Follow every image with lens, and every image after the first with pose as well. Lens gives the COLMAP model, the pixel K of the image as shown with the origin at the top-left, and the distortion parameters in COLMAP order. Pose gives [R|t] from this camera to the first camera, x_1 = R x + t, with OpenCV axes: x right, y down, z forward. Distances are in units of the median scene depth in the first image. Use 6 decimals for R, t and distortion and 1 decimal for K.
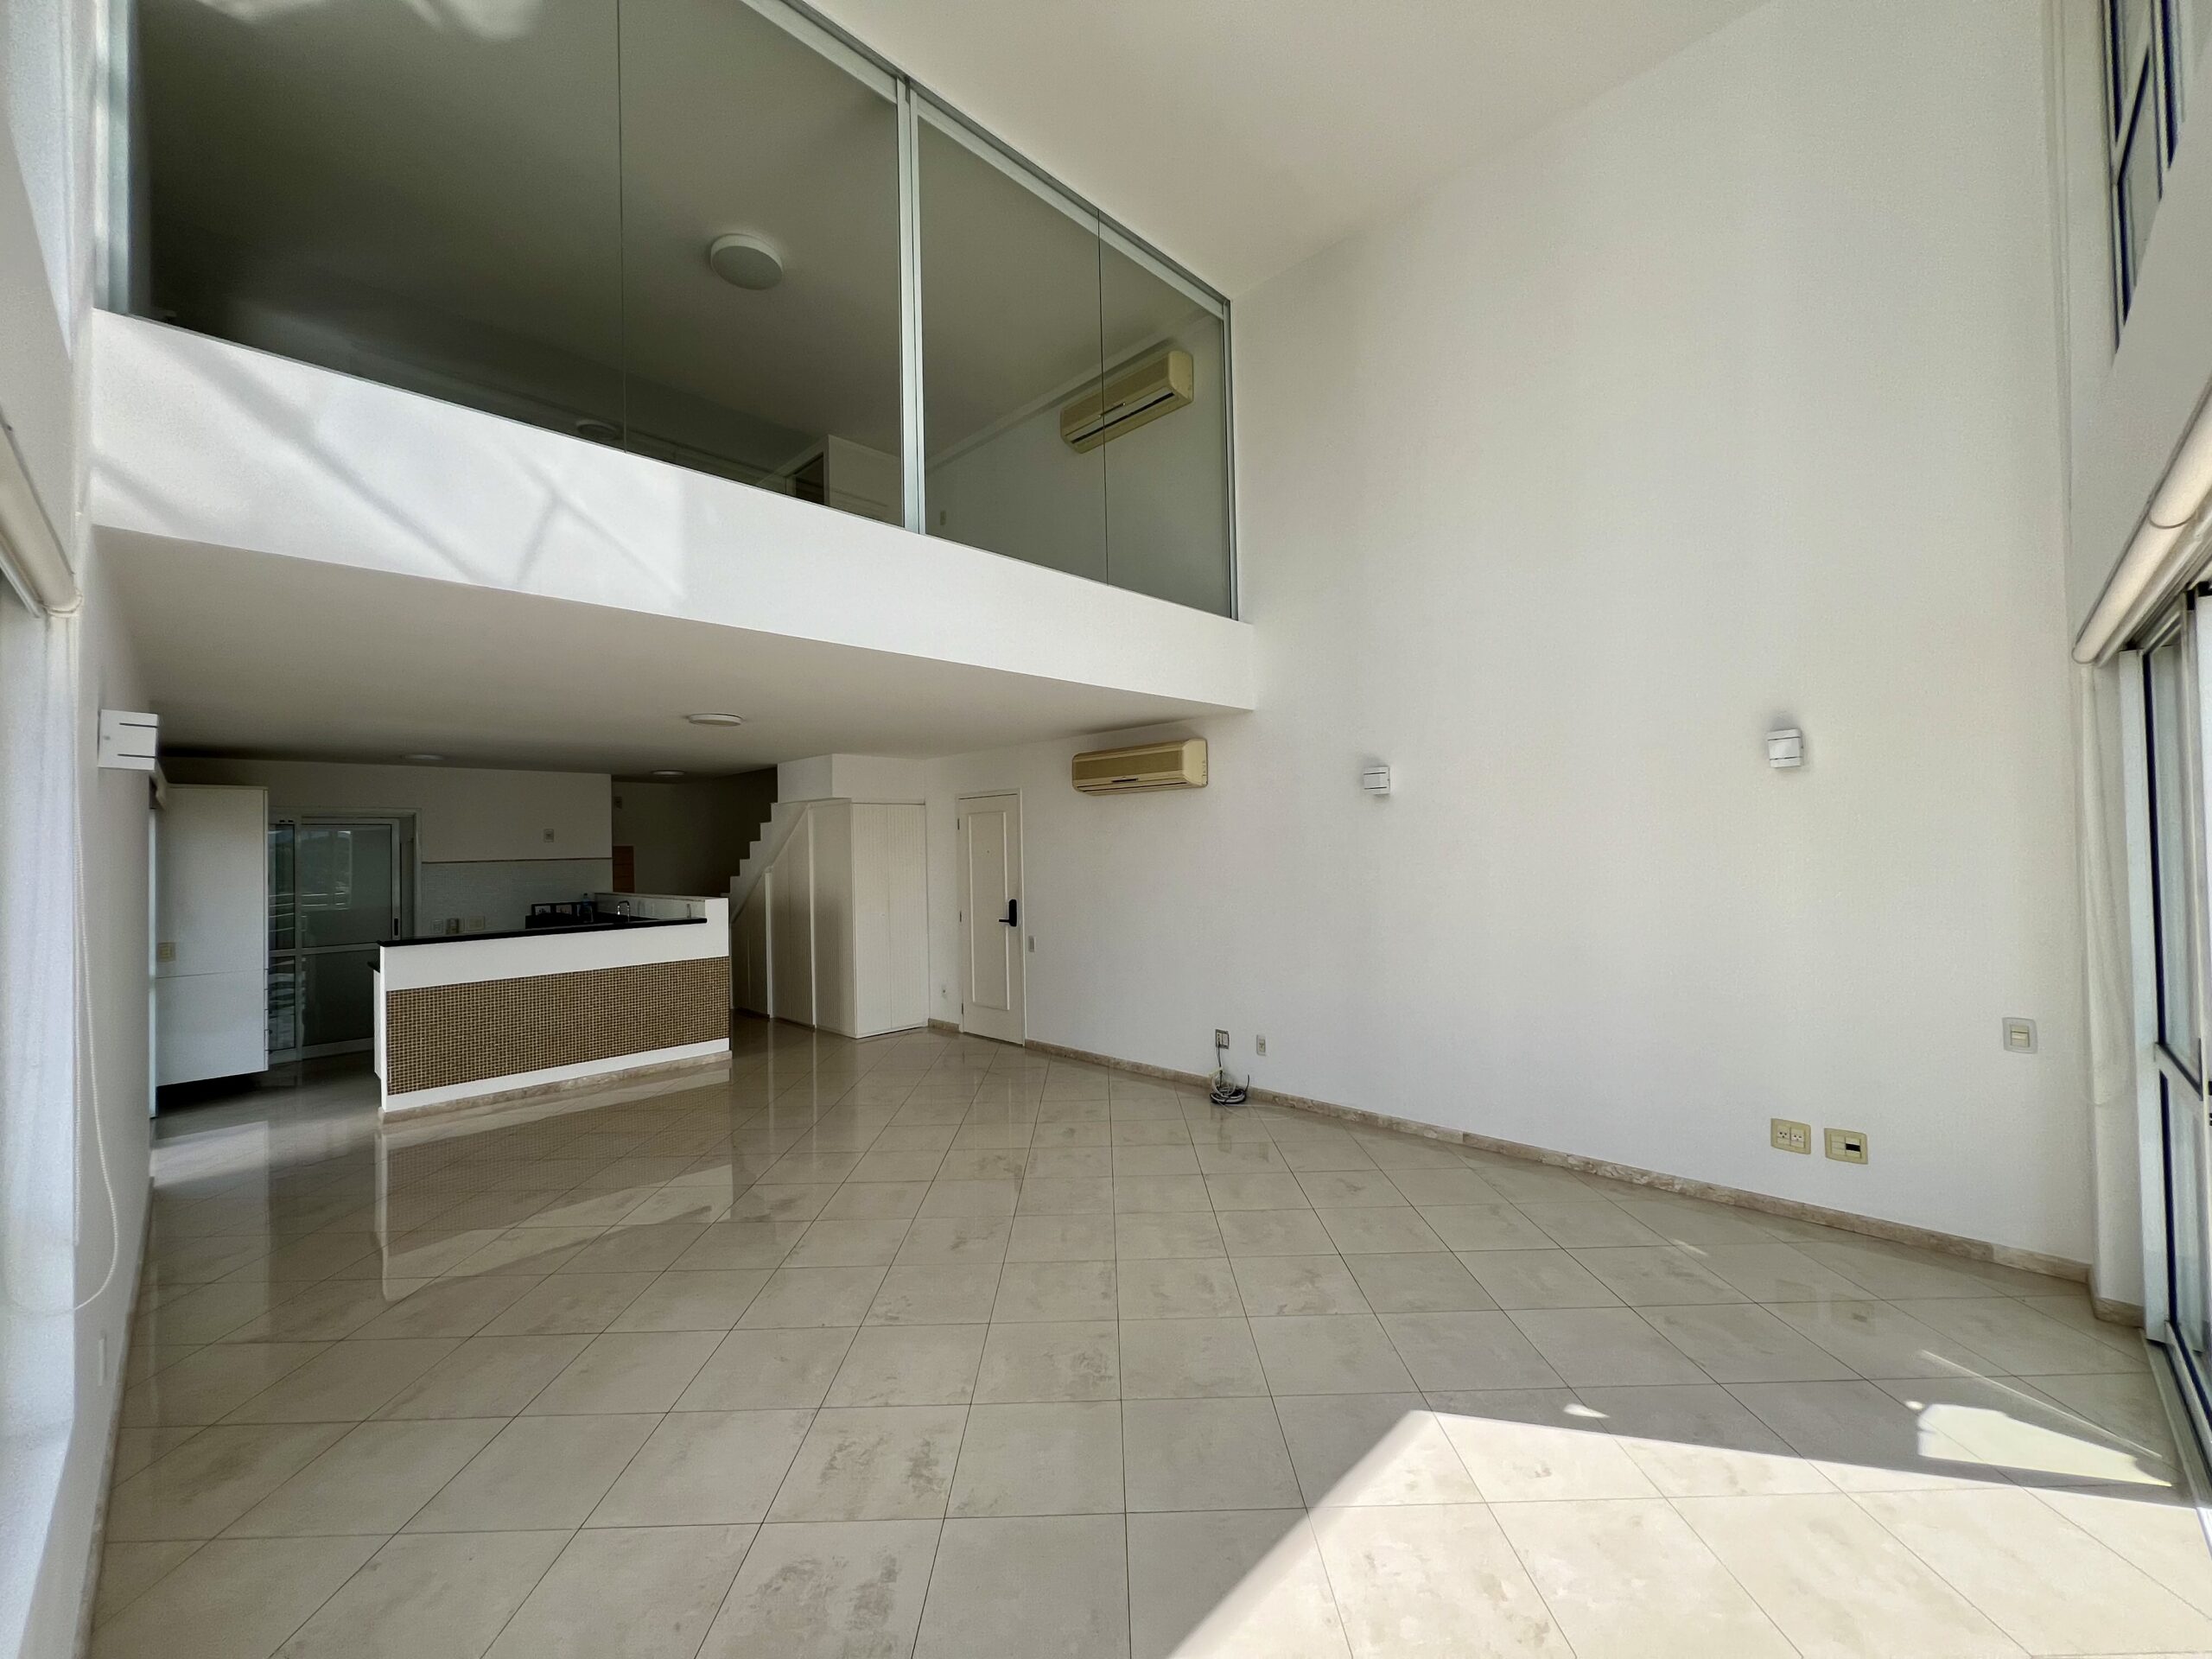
lens RADIAL K [[888.3, 0, 1107.6], [0, 888.3, 830.2], [0, 0, 1]] dist [-0.002542, 0.000158]
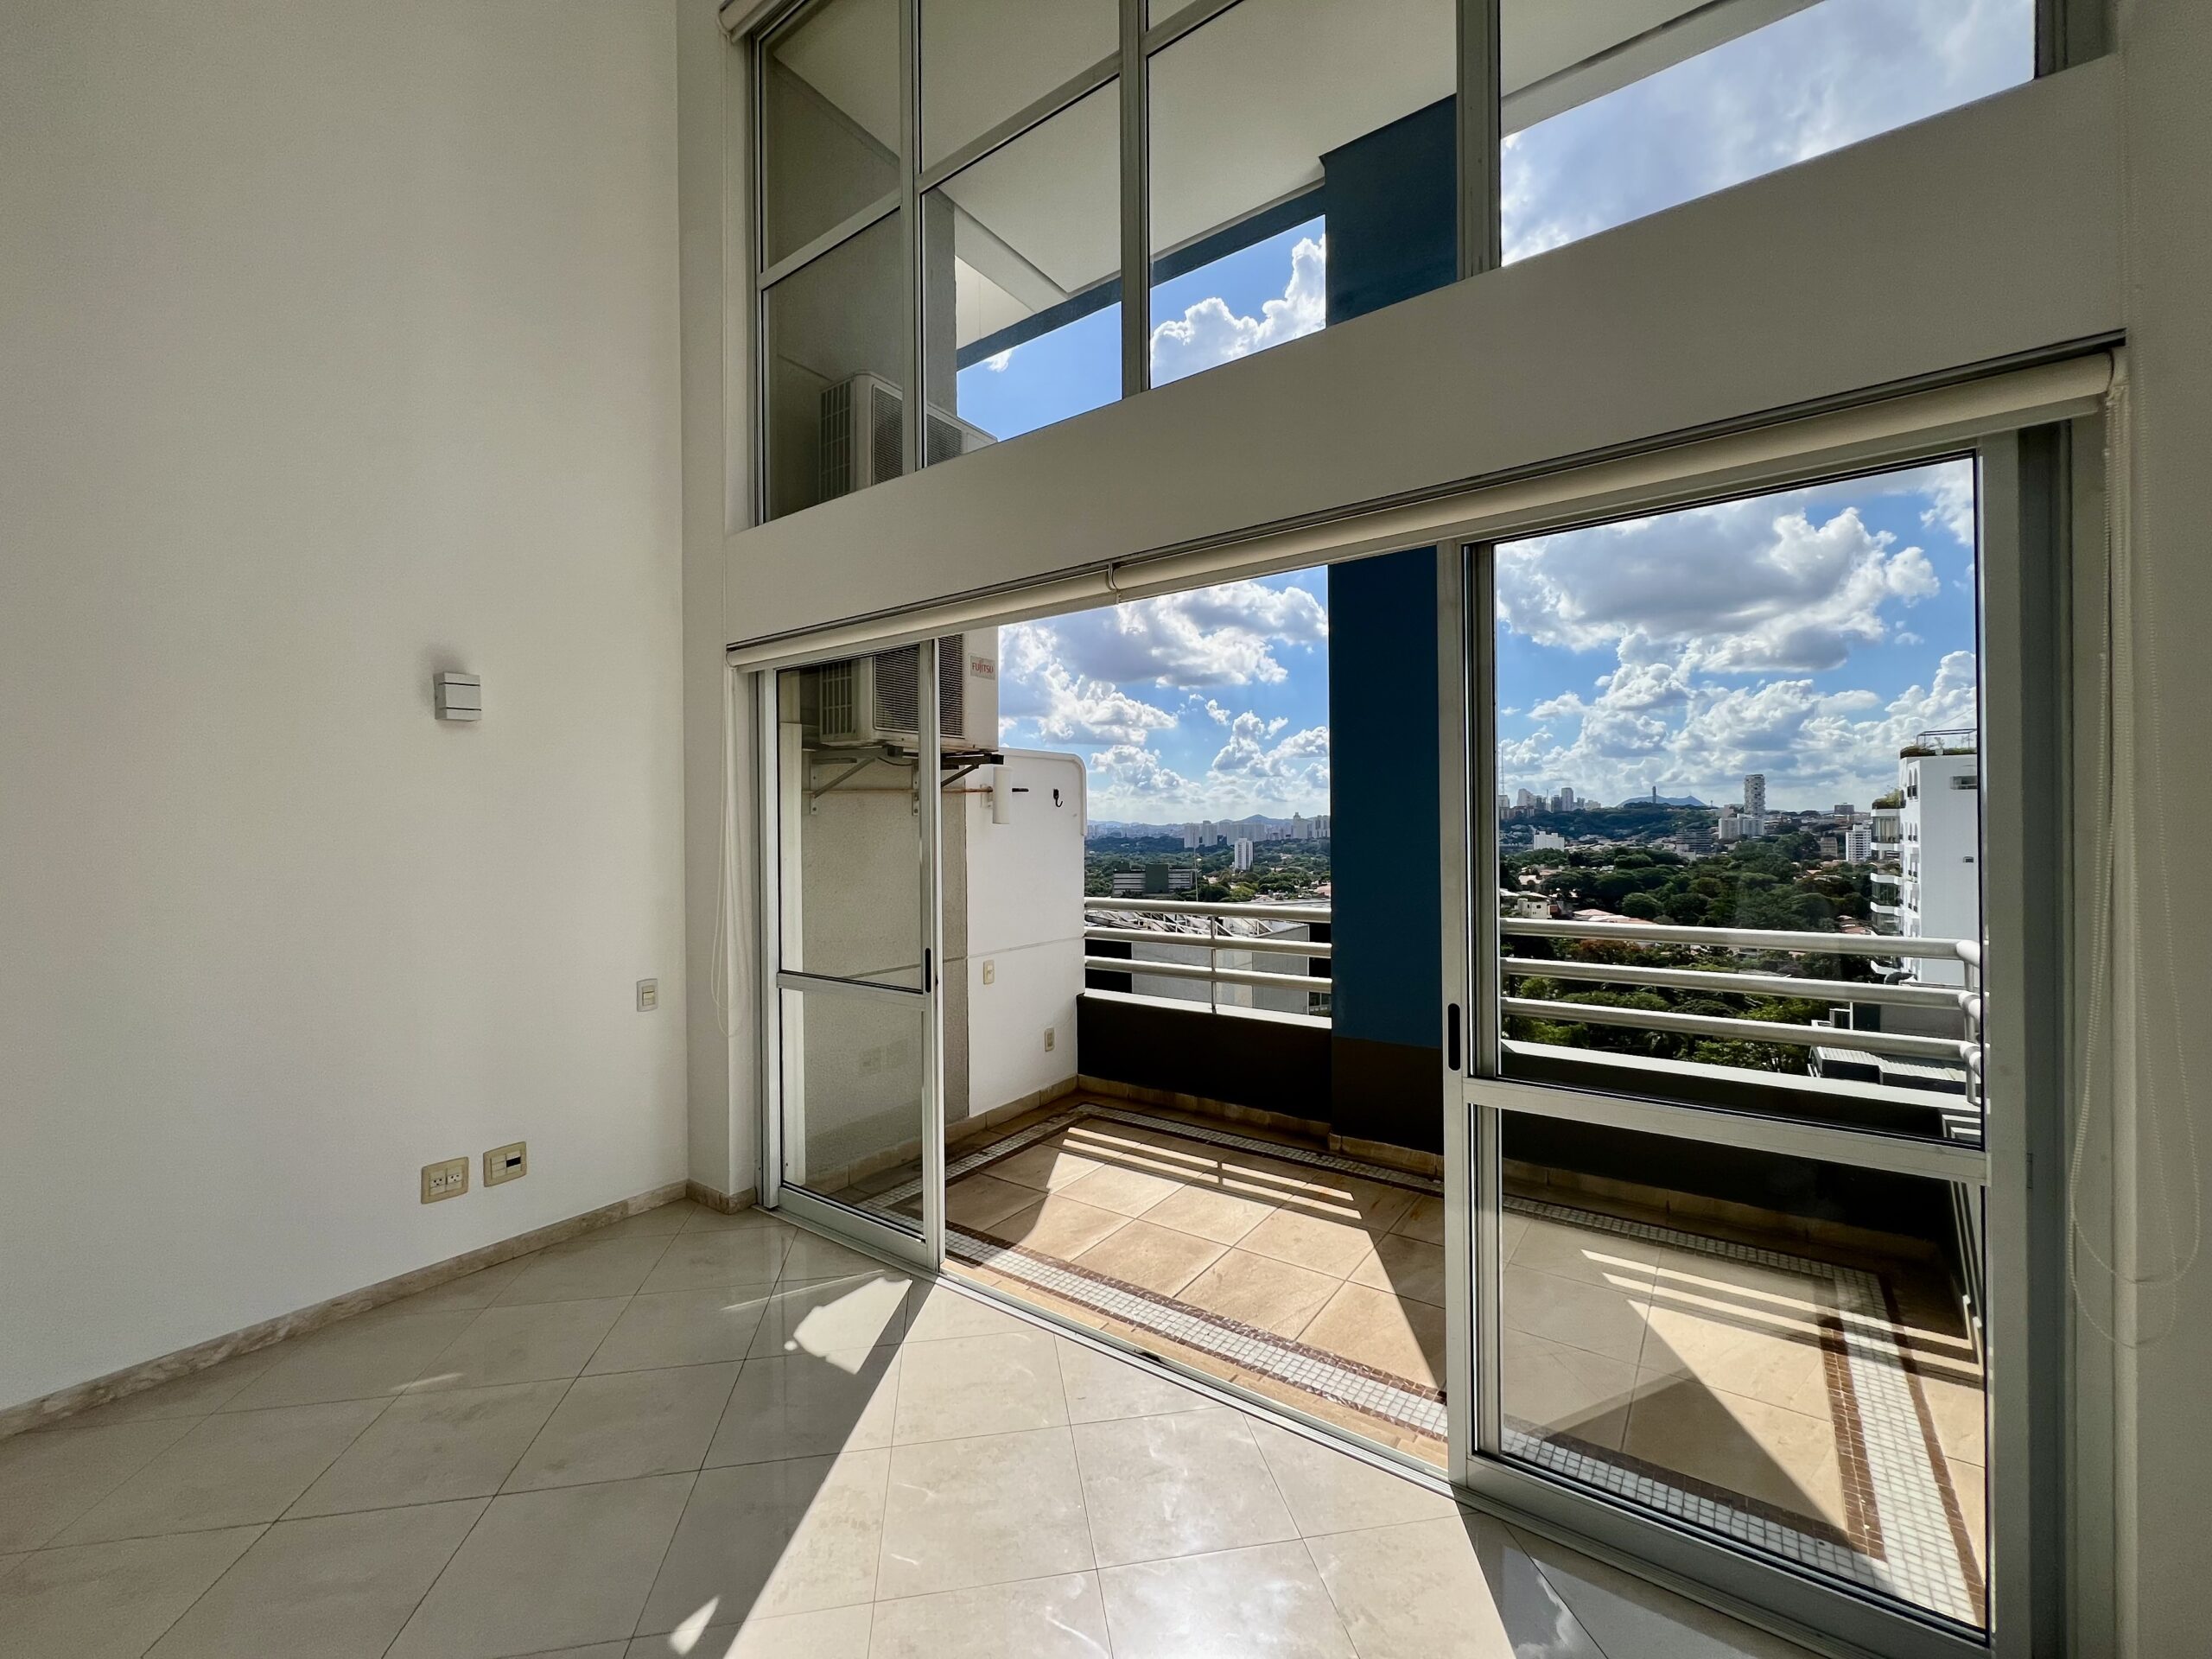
lens RADIAL K [[888.3, 0, 1107.6], [0, 888.3, 830.2], [0, 0, 1]] dist [-0.002542, 0.000158]
pose [[-0.160256, 0.018492, 0.986902, -0.104973], [-0.005472, 0.999792, -0.019622, 0.036026], [-0.987060, -0.008545, -0.160122, 0.466202]]
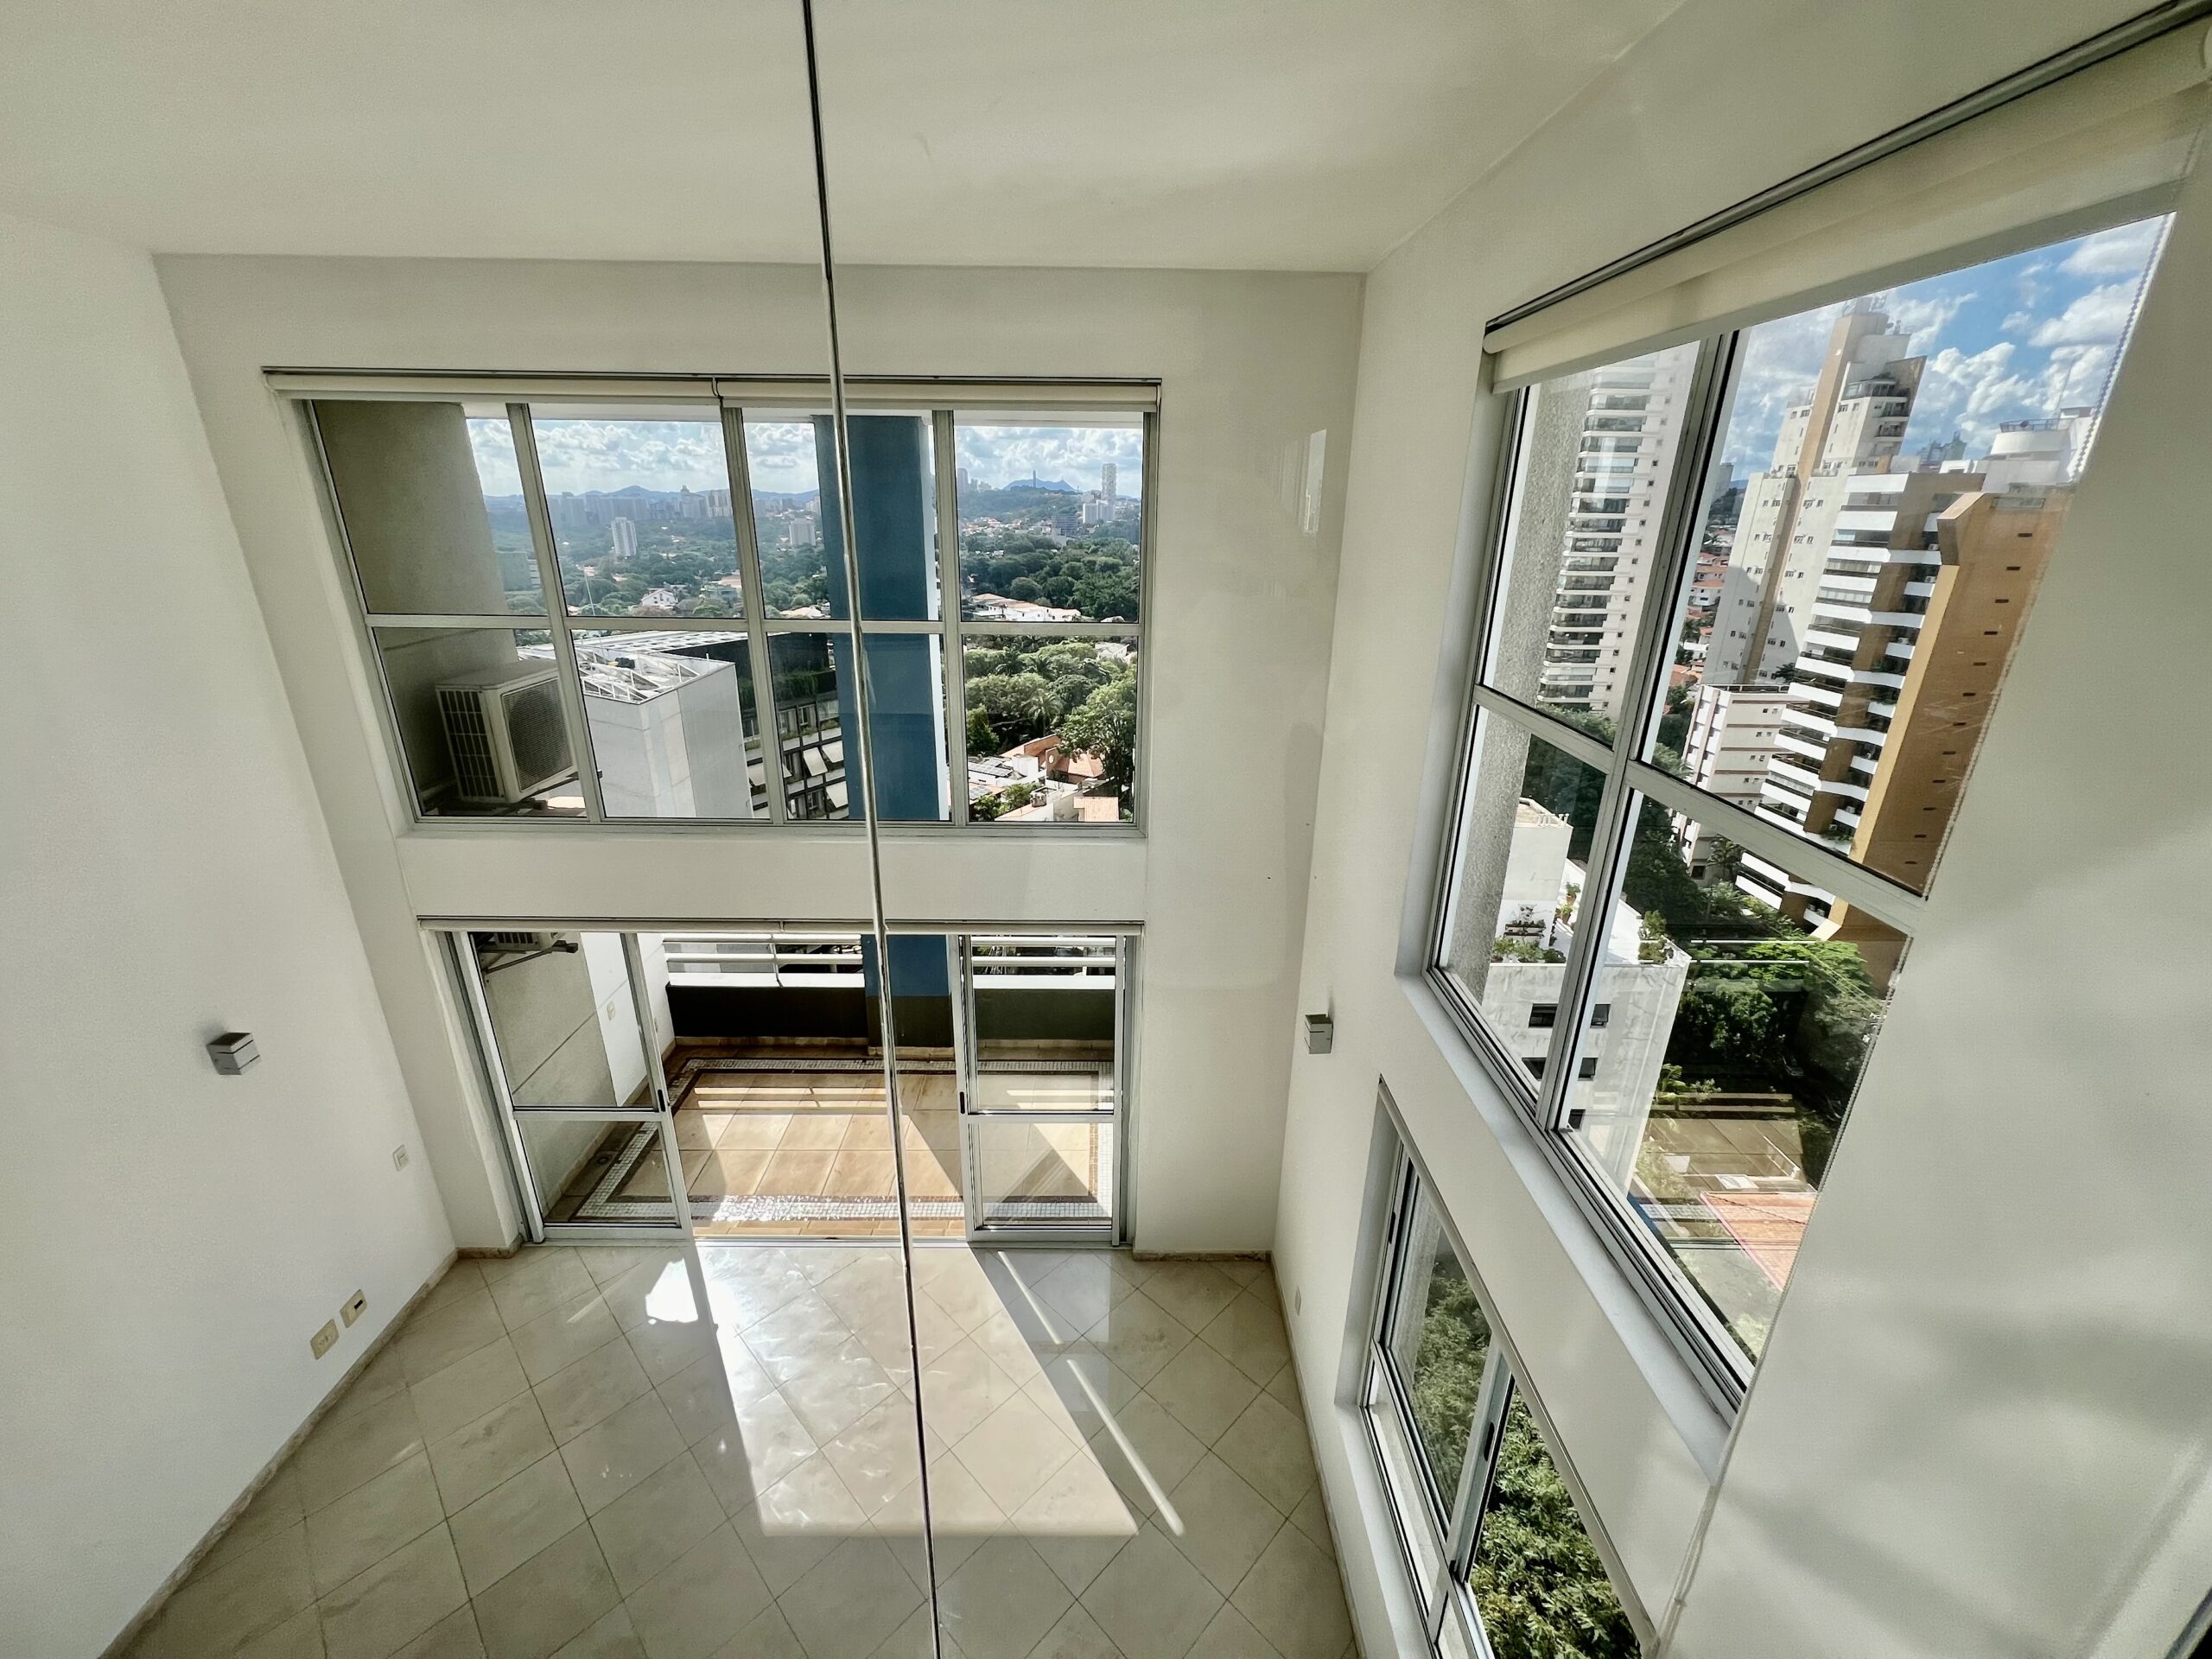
lens RADIAL K [[888.3, 0, 1107.6], [0, 888.3, 830.2], [0, 0, 1]] dist [-0.002542, 0.000158]
pose [[-0.710639, -0.231232, 0.664473, -0.513535], [-0.011603, 0.948171, 0.317548, -0.594711], [-0.703461, 0.217952, -0.676490, 0.798473]]
